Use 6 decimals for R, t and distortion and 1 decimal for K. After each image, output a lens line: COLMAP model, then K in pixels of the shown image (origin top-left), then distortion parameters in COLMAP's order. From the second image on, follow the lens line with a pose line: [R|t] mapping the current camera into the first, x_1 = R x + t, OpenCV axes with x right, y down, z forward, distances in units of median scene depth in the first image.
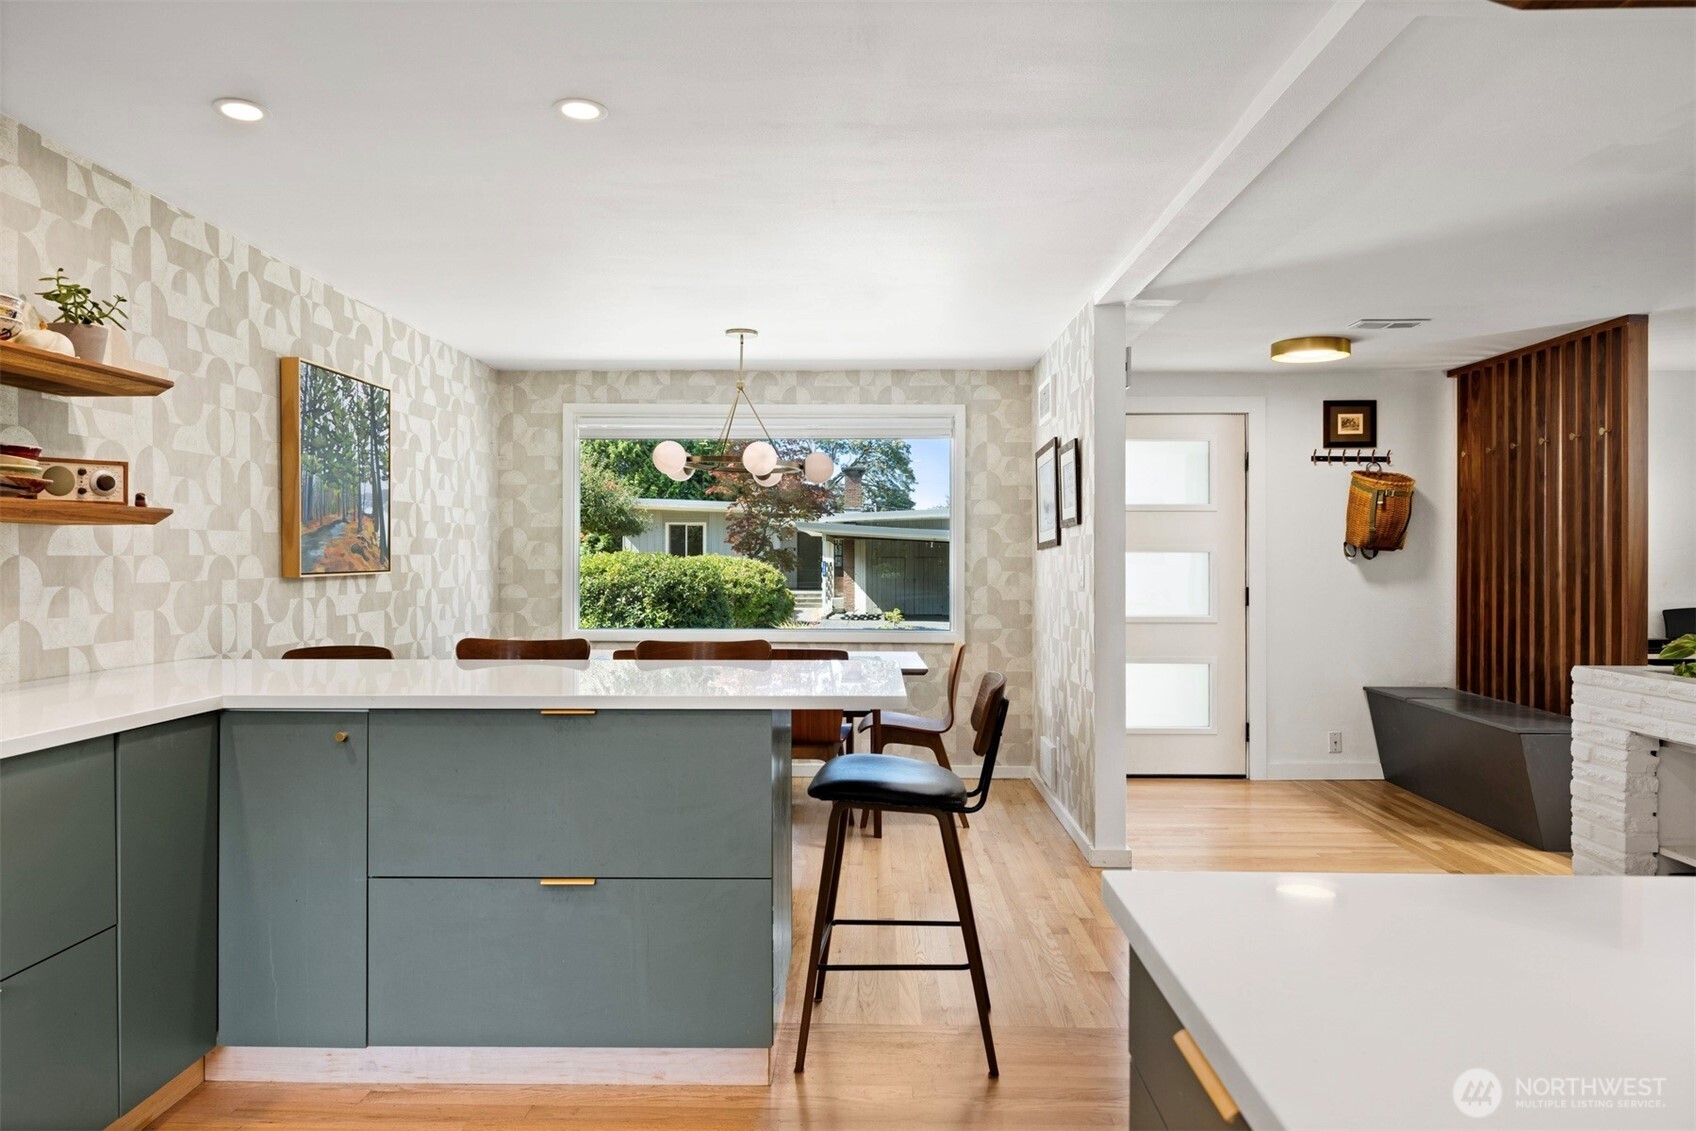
lens RADIAL K [[1179.0, 0, 849.8], [0, 1179.0, 560.6], [0, 0, 1]] dist [-0.001437, 0.000336]
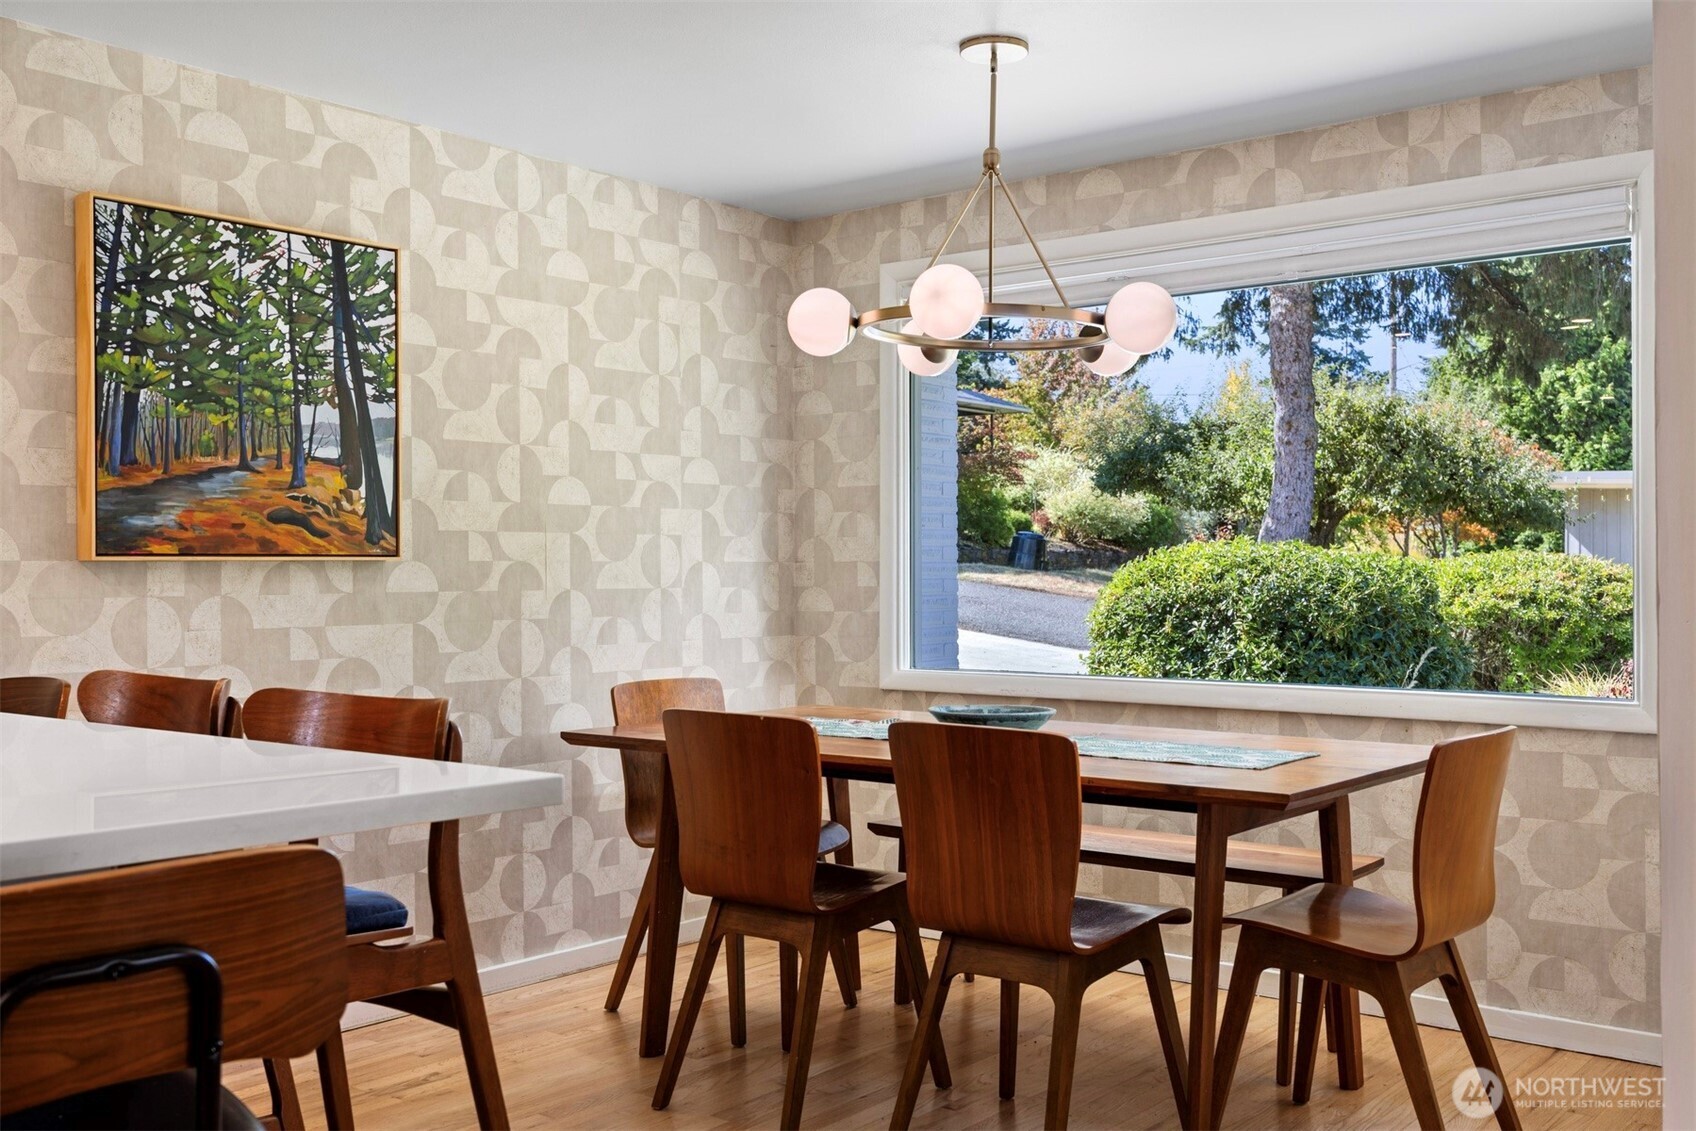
lens RADIAL K [[1643.3, 0, 847.1], [0, 1643.3, 575.5], [0, 0, 1]] dist [0.000491, 0.000000]
pose [[0.787866, -0.004880, -0.615827, 0.224607], [0.003395, 0.999988, -0.003581, 0.017032], [0.615837, 0.000730, 0.787873, 0.375649]]
